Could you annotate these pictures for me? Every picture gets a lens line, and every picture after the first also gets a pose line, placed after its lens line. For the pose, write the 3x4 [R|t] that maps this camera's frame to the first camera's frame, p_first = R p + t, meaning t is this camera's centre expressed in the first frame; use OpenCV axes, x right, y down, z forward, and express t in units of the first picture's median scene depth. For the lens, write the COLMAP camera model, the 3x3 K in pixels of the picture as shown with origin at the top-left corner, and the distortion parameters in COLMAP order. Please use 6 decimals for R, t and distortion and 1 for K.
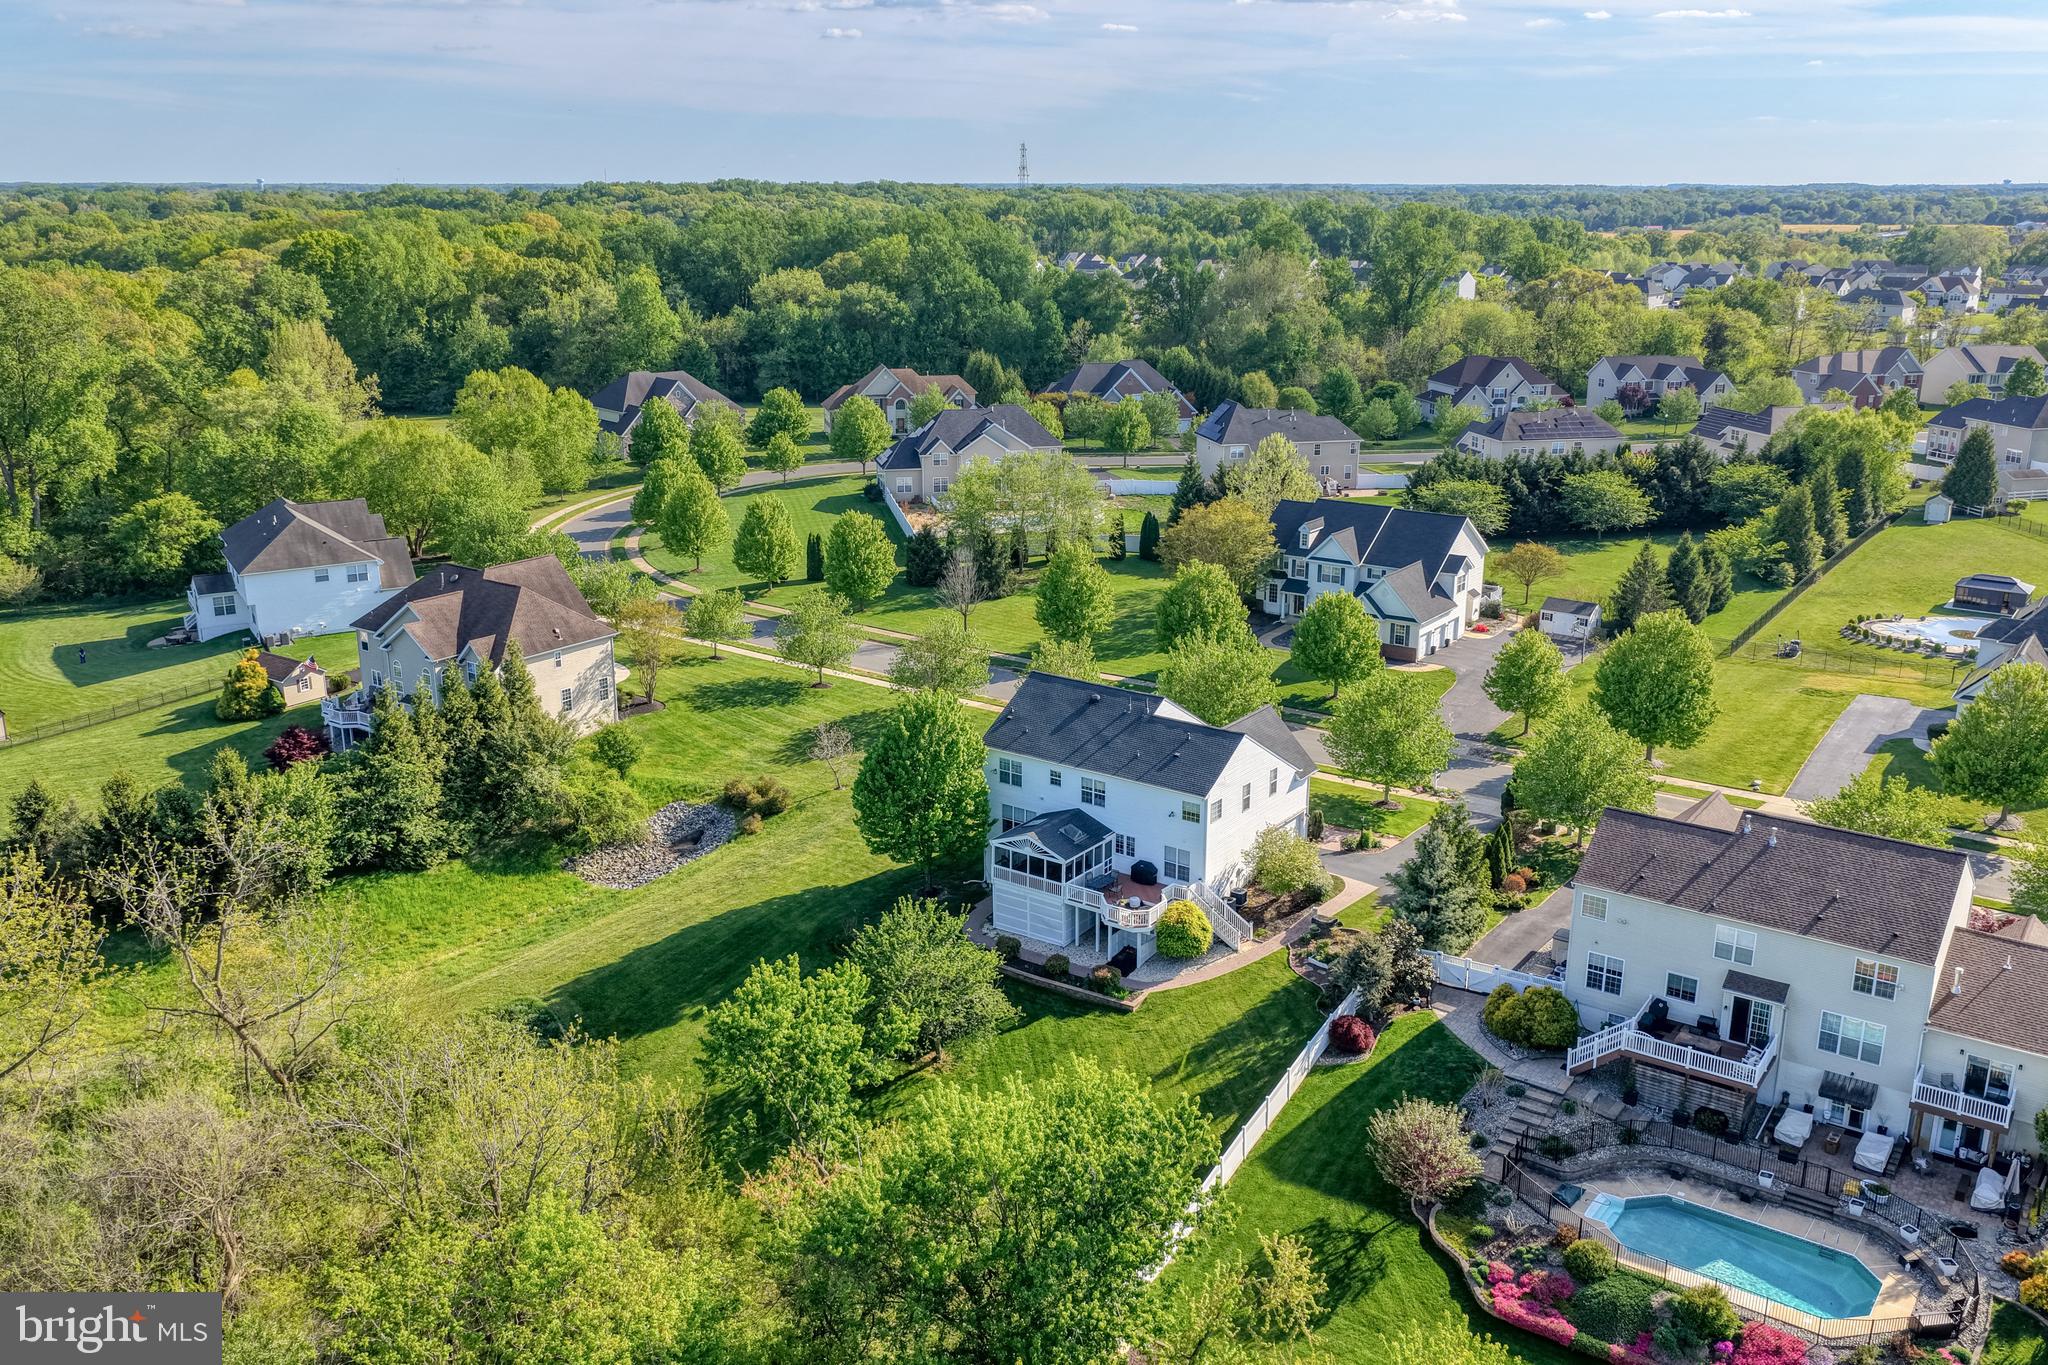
lens RADIAL K [[1712.7, 0, 1024.0], [0, 1712.7, 682.5], [0, 0, 1]] dist [-0.005803, 0.011253]
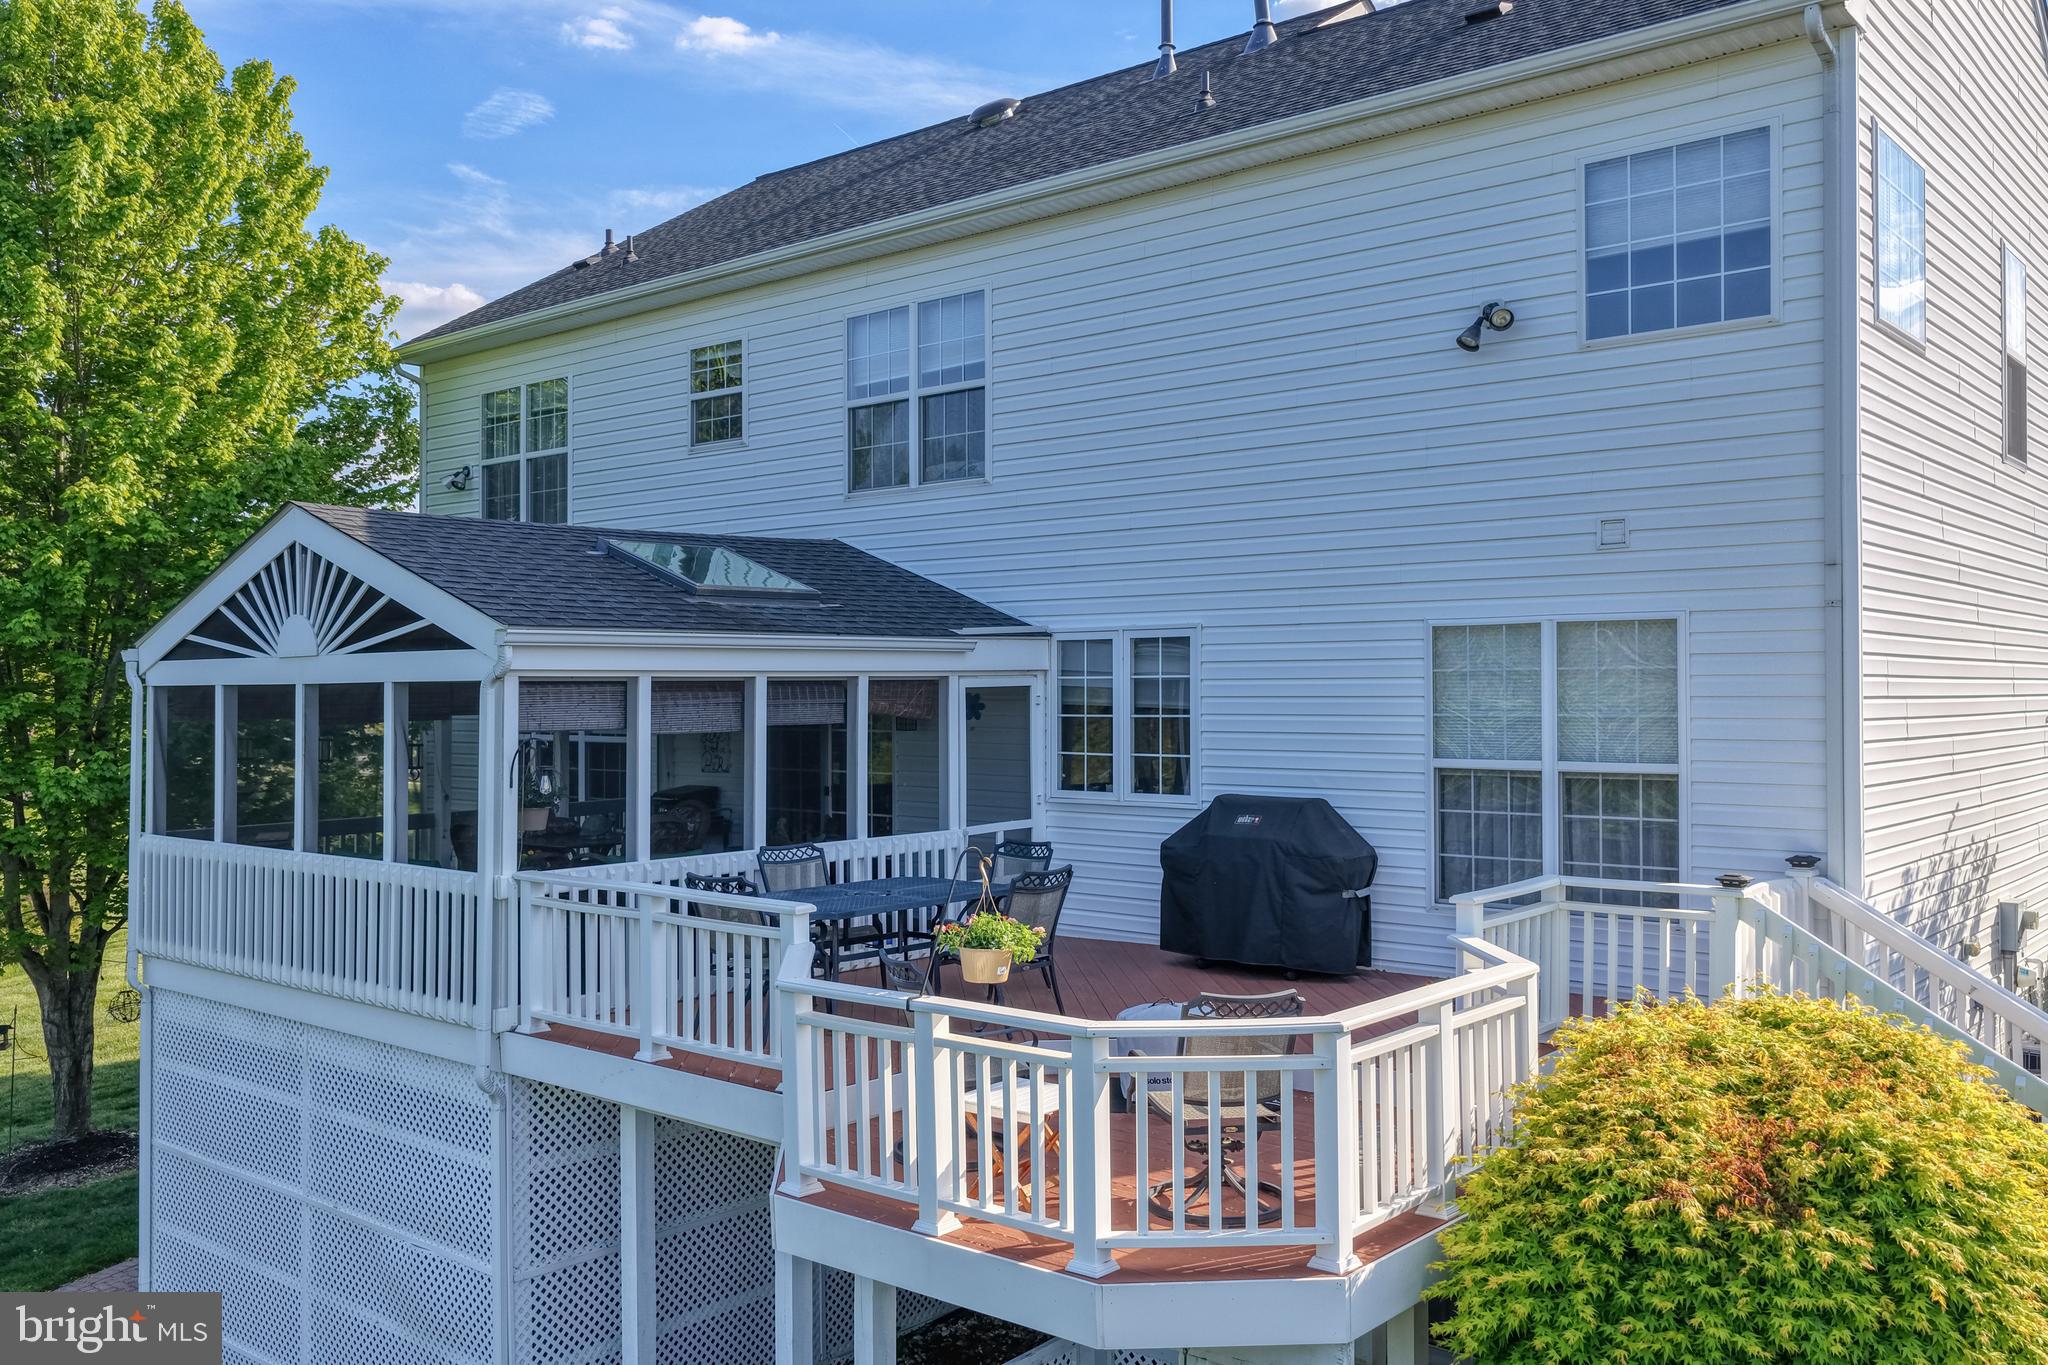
lens RADIAL K [[1703.9, 0, 1024.0], [0, 1703.9, 682.5], [0, 0, 1]] dist [-0.006930, 0.021144]
pose [[0.997033, -0.002875, -0.076920, 0.060519], [-0.019283, 0.958108, -0.285756, 0.128756], [0.074520, 0.286392, 0.955210, 0.852727]]
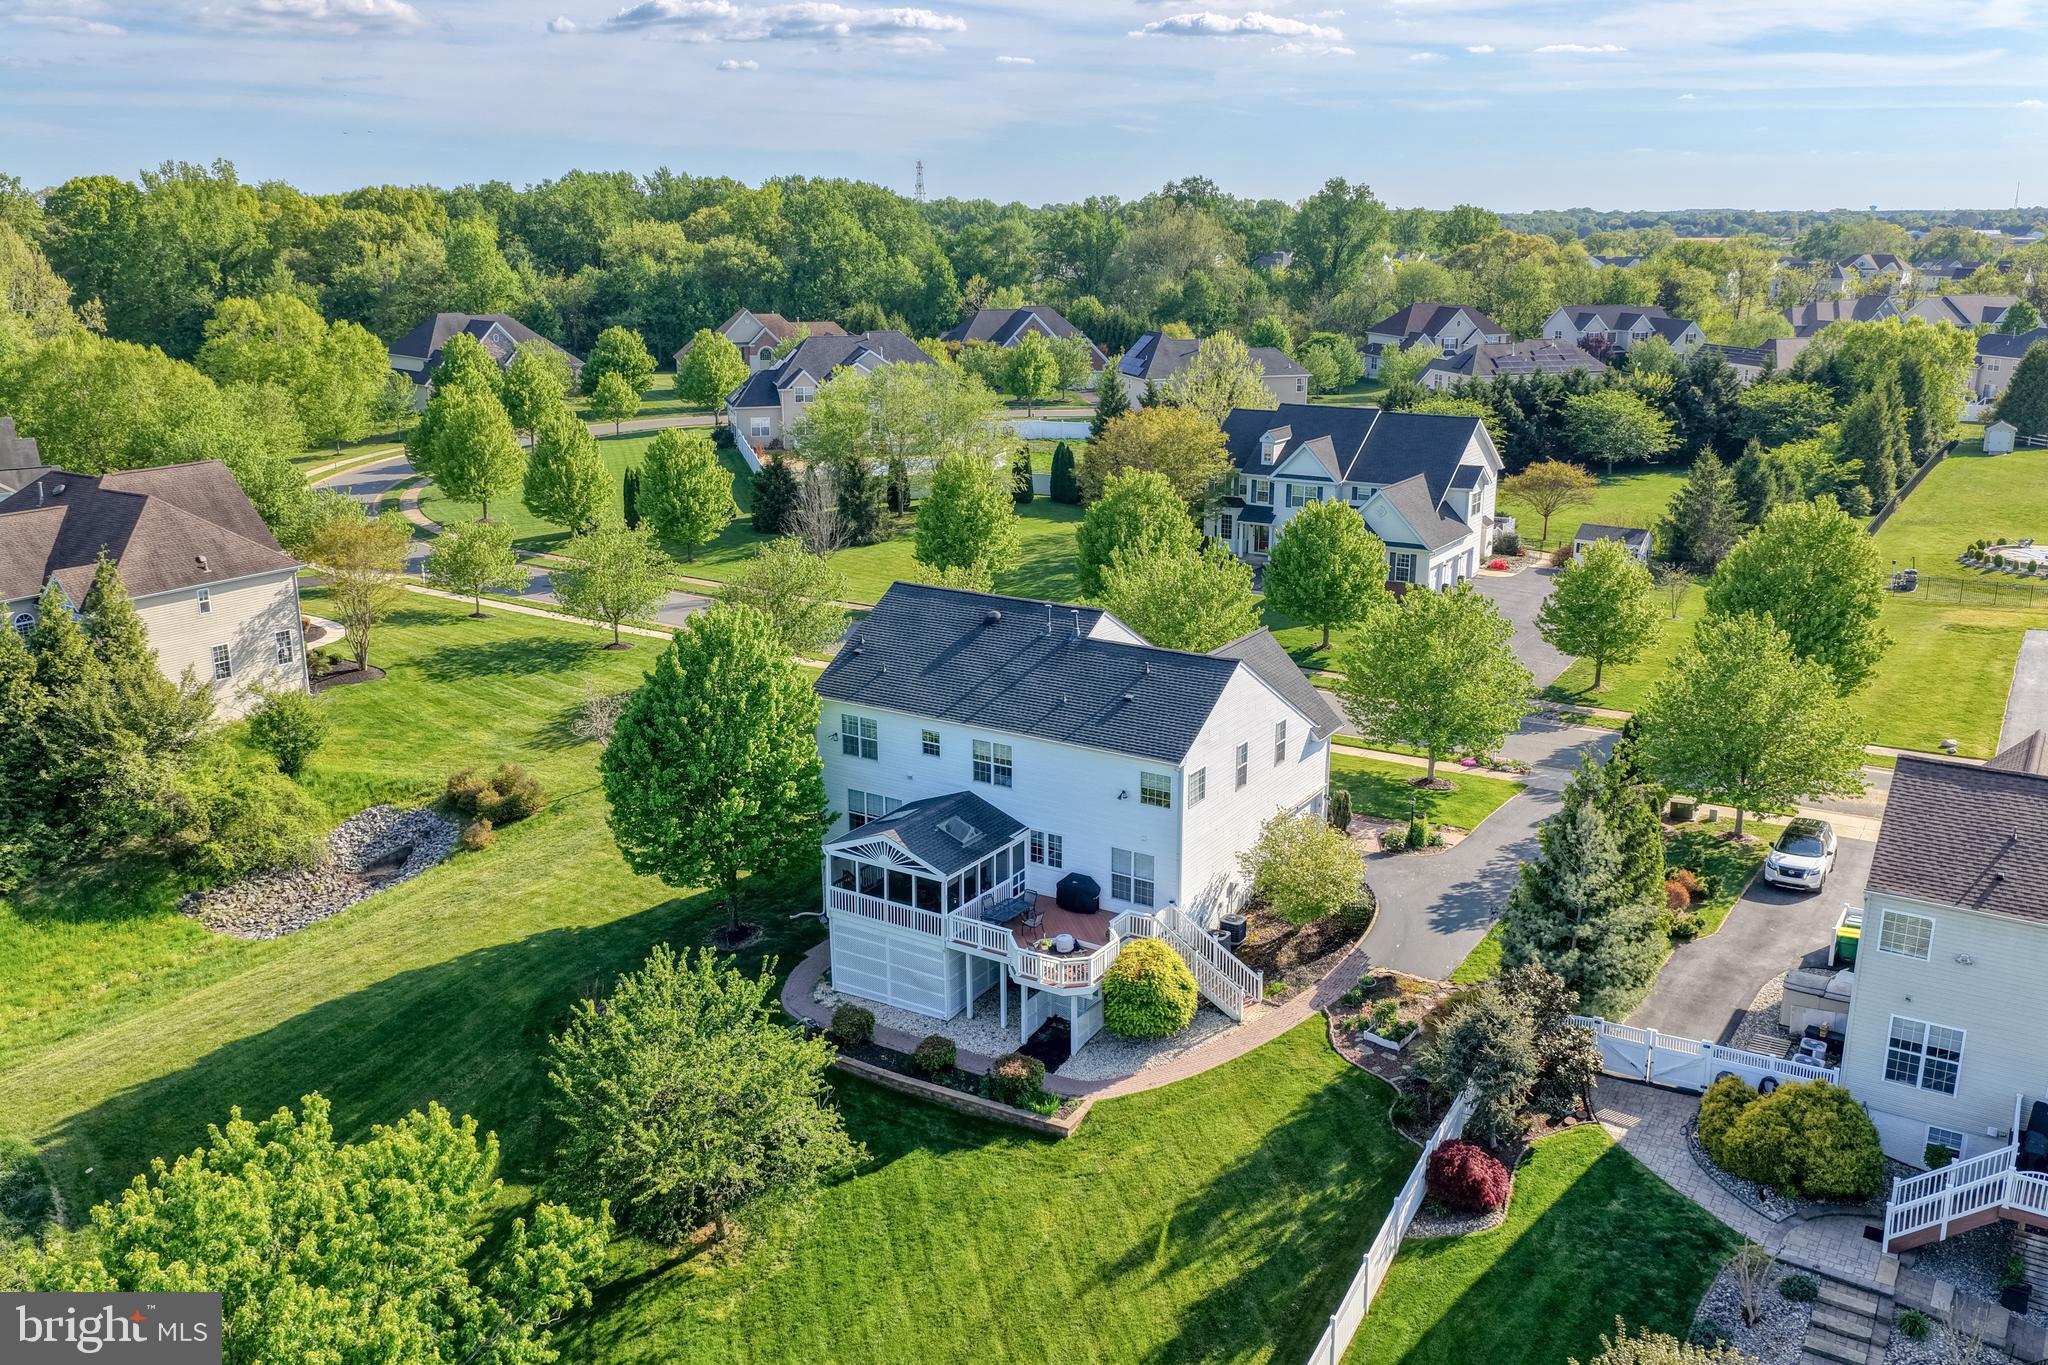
lens RADIAL K [[1703.9, 0, 1024.0], [0, 1703.9, 682.5], [0, 0, 1]] dist [-0.006930, 0.021144]
pose [[0.998348, -0.018034, 0.054556, 0.018770], [0.018882, 0.999708, -0.015070, 0.043783], [-0.054268, 0.016076, 0.998397, 0.385468]]
